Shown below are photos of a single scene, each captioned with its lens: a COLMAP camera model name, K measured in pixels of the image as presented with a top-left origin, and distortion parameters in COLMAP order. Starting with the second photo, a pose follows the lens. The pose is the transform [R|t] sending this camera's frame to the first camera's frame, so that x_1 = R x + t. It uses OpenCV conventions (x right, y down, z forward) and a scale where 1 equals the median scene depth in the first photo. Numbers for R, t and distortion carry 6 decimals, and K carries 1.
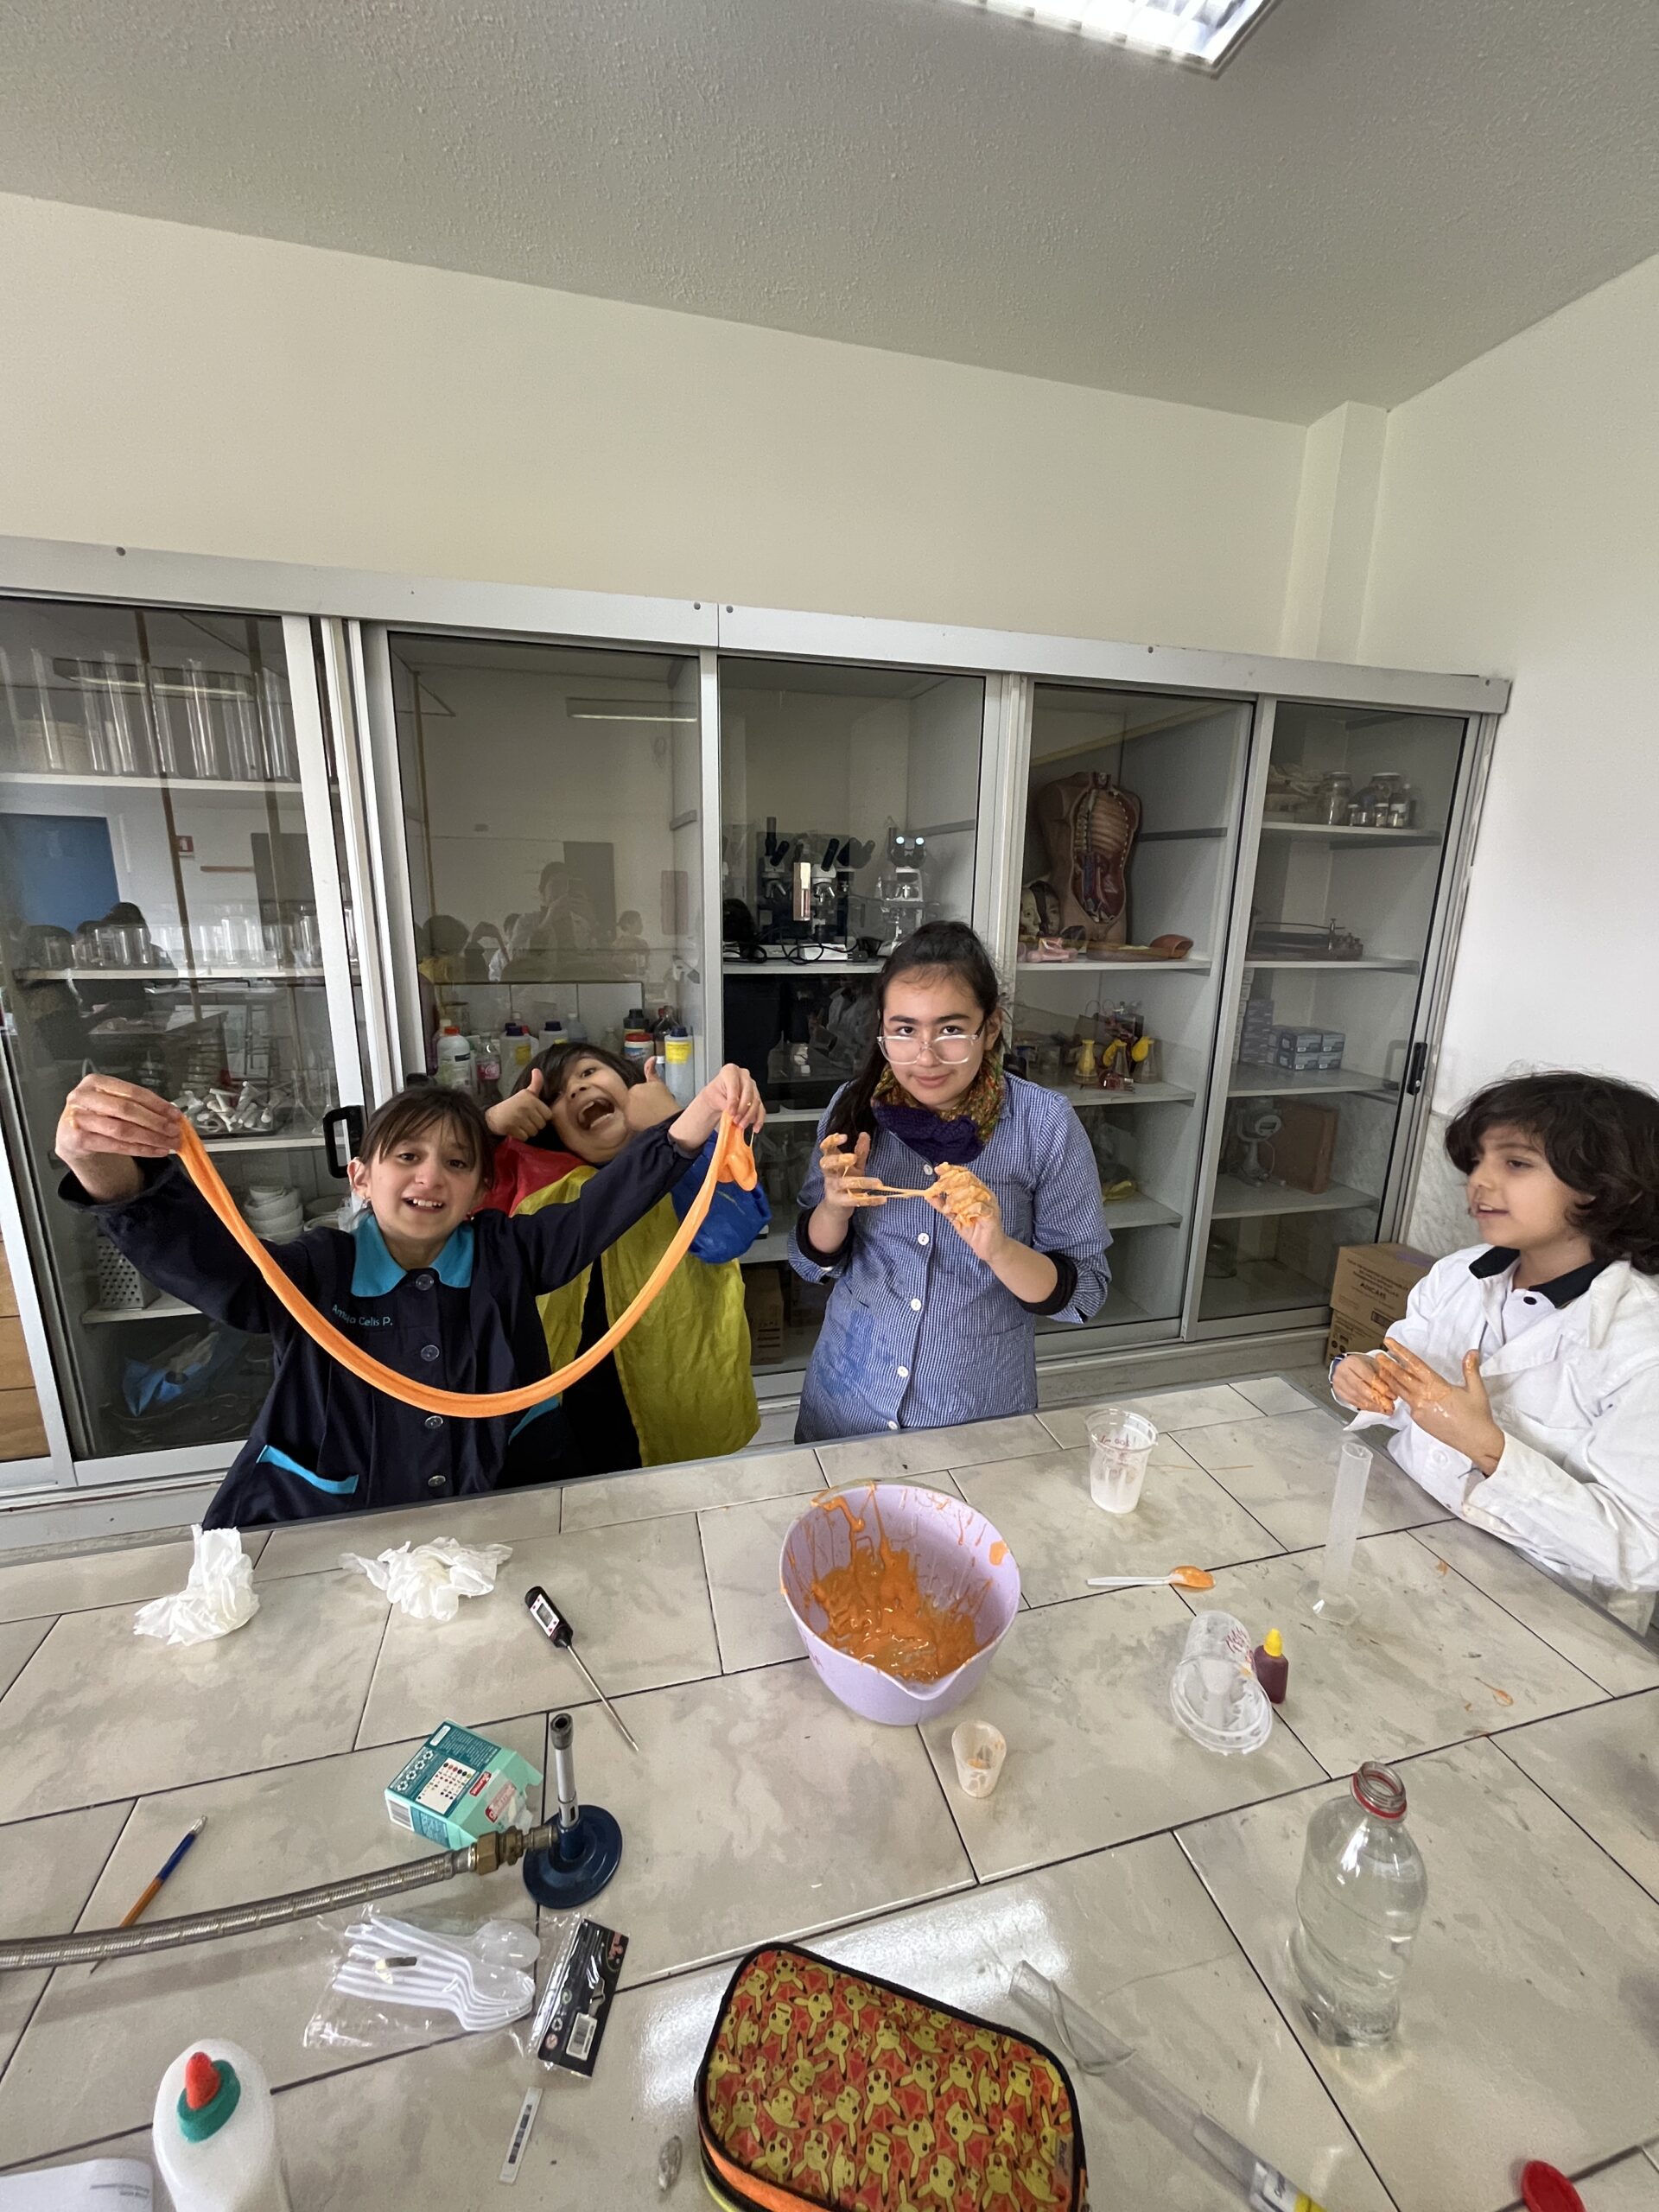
lens RADIAL K [[891.3, 0, 835.0], [0, 891.3, 1102.9], [0, 0, 1]] dist [-0.000043, -0.000419]
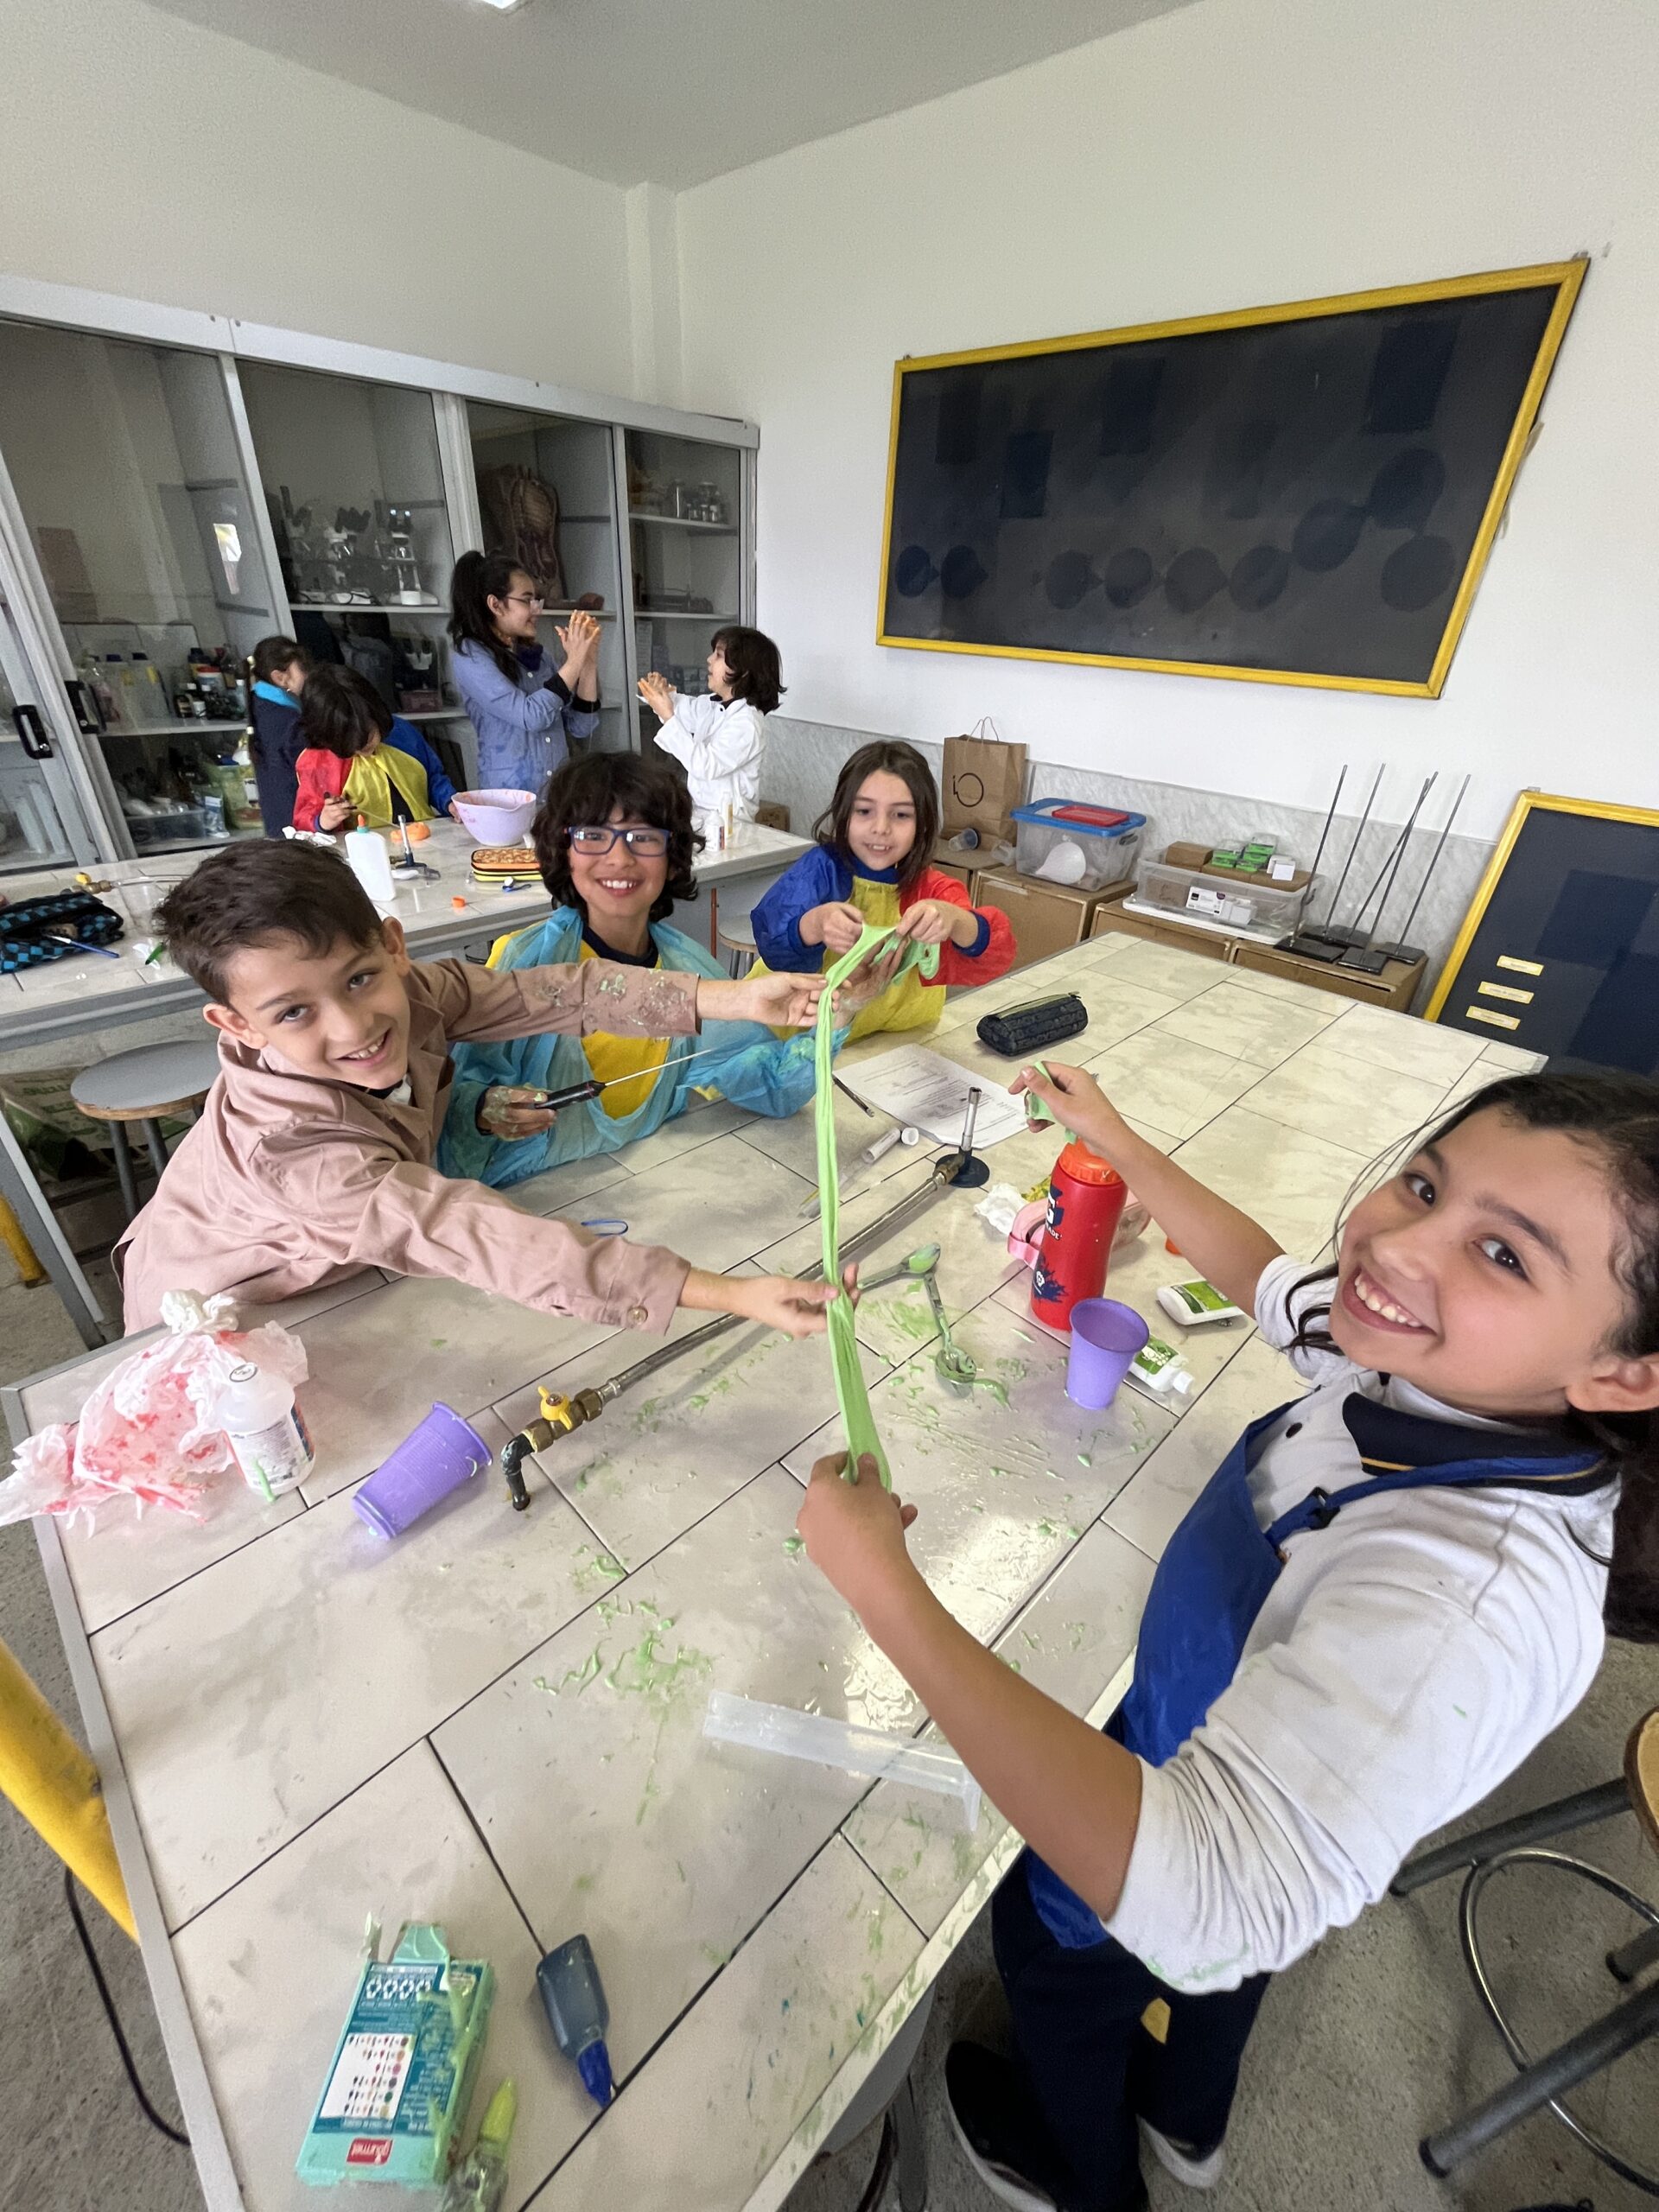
lens RADIAL K [[891.3, 0, 832.1], [0, 891.3, 1097.1], [0, 0, 1]] dist [-0.000043, -0.000419]
pose [[0.859244, -0.232885, 0.455482, -0.177436], [0.091925, 0.946166, 0.310355, 0.205183], [-0.503238, -0.224801, 0.834396, -0.724650]]
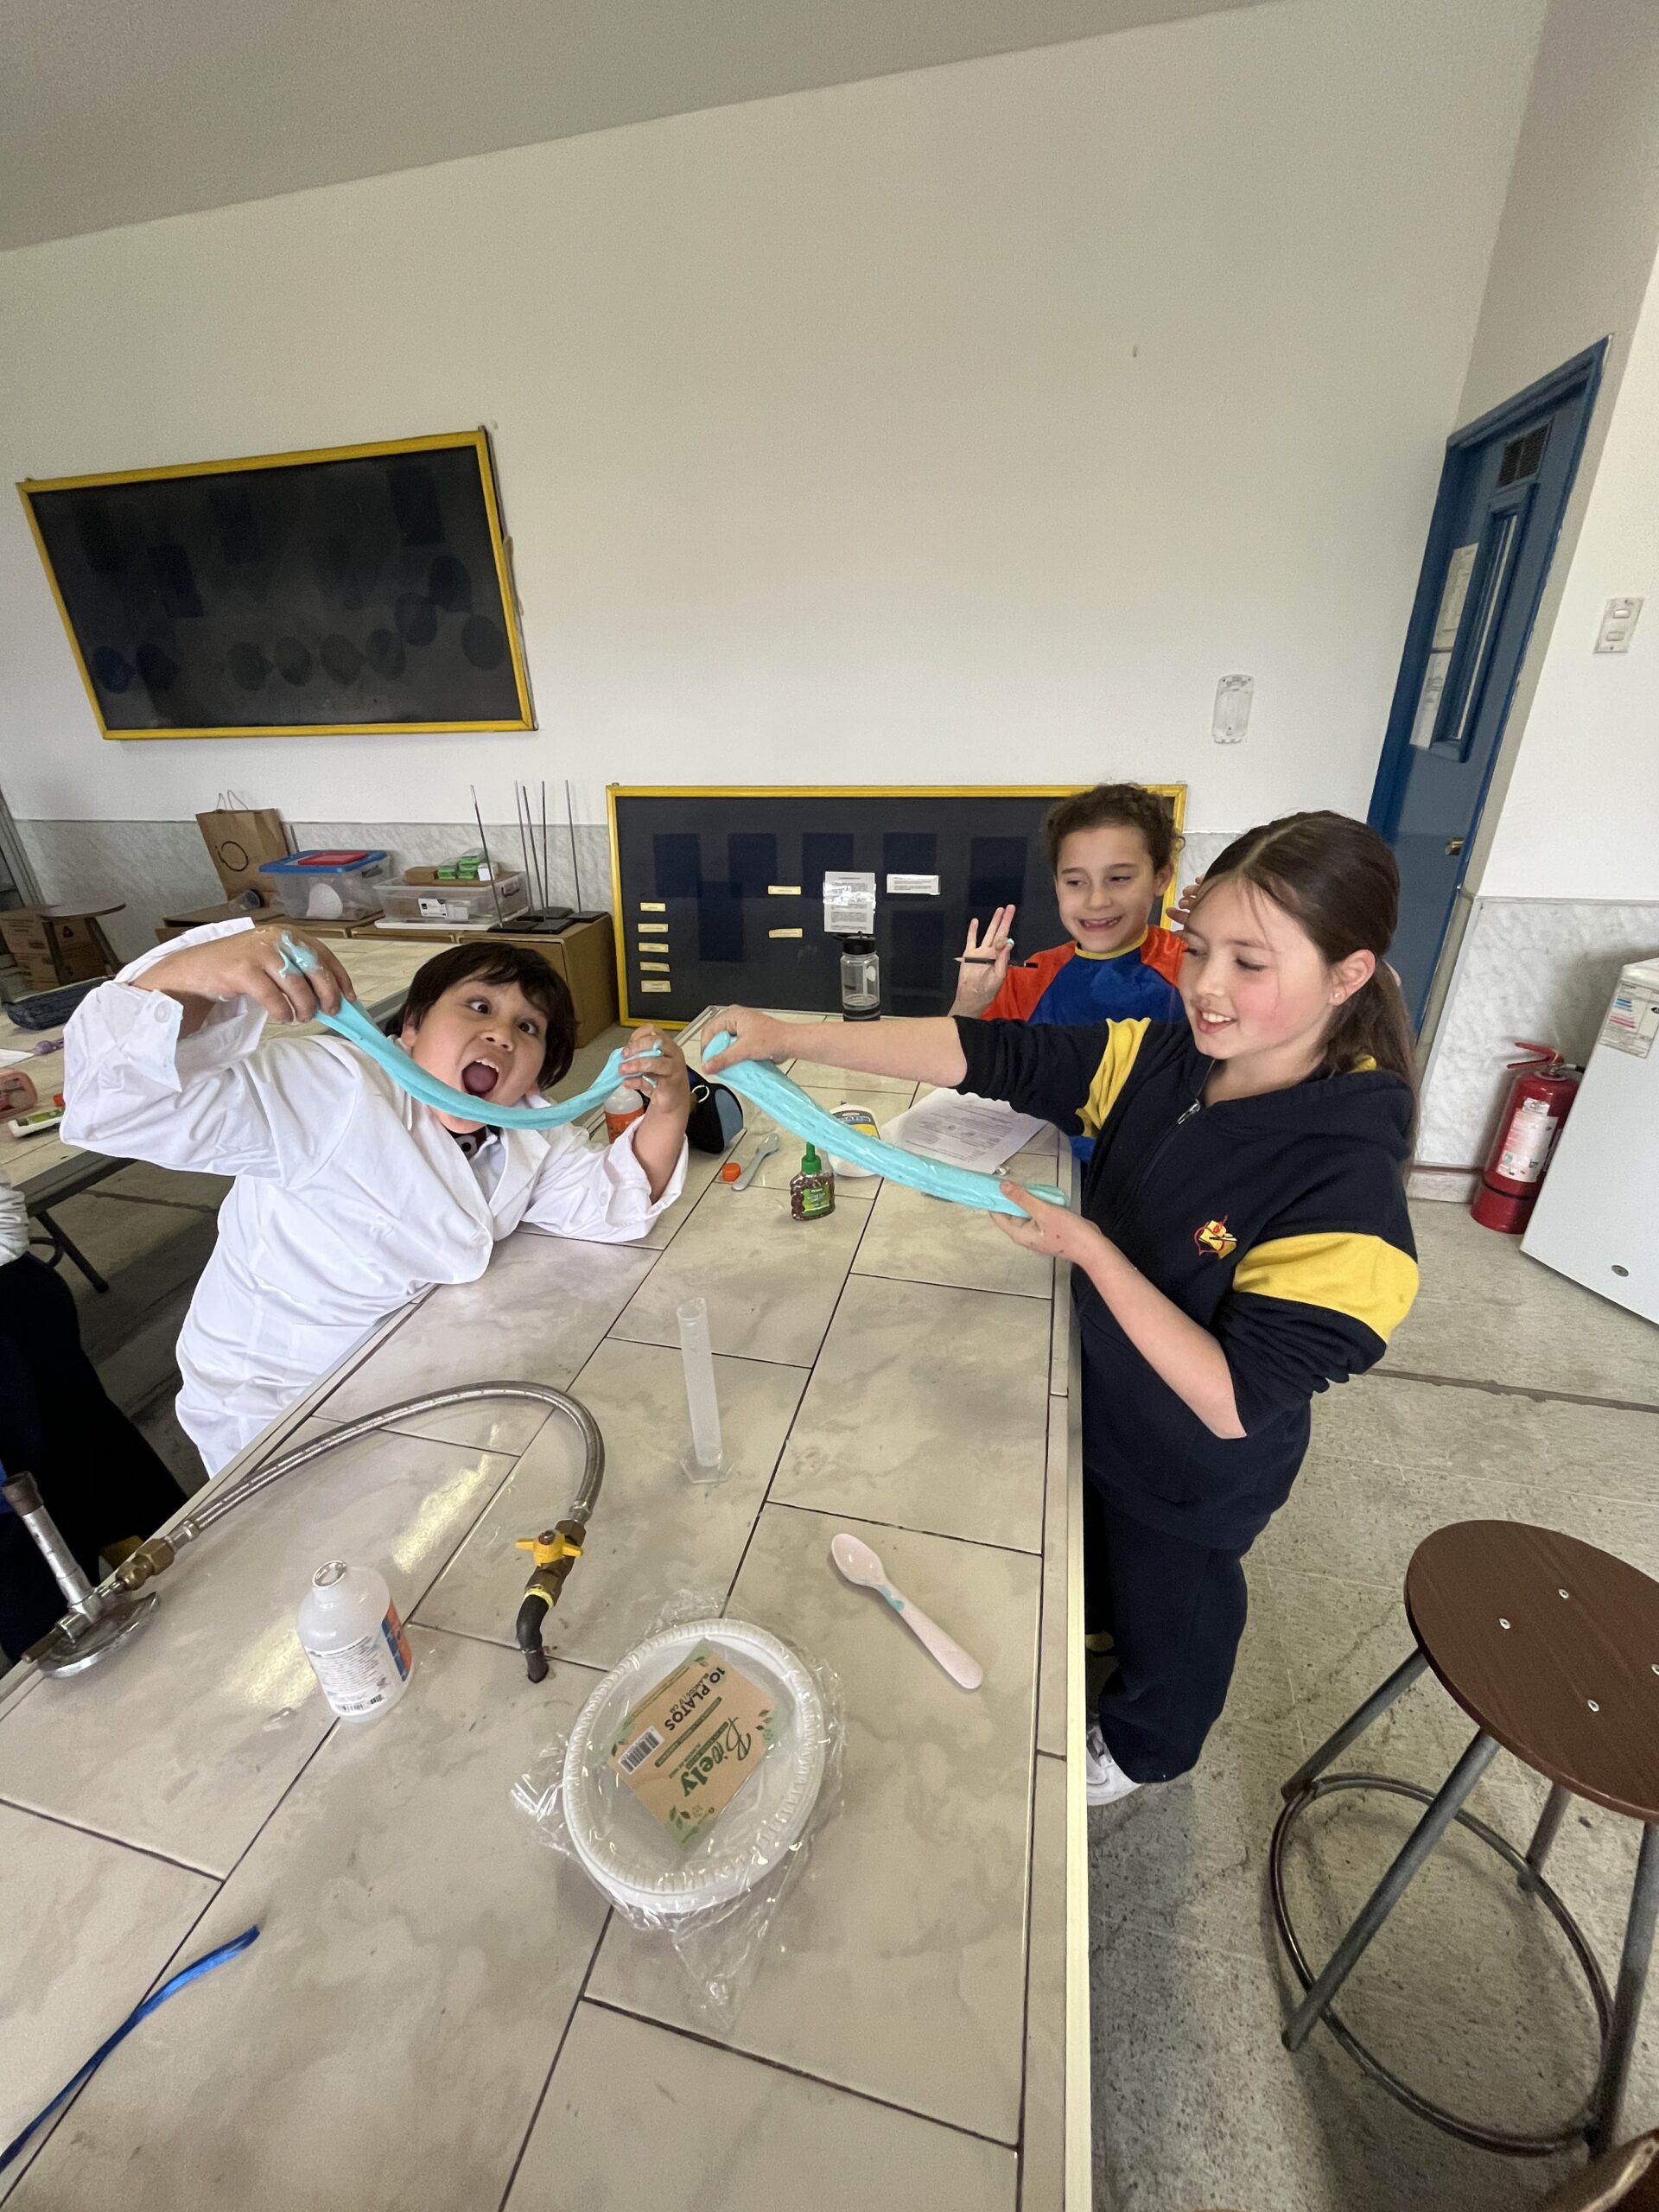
lens RADIAL K [[891.3, 0, 821.8], [0, 891.3, 1104.7], [0, 0, 1]] dist [-0.000043, -0.000419]
pose [[0.497057, -0.404478, 0.767679, -0.084779], [0.245019, 0.914133, 0.322997, 0.347357], [-0.832406, 0.027547, 0.553481, -1.238347]]
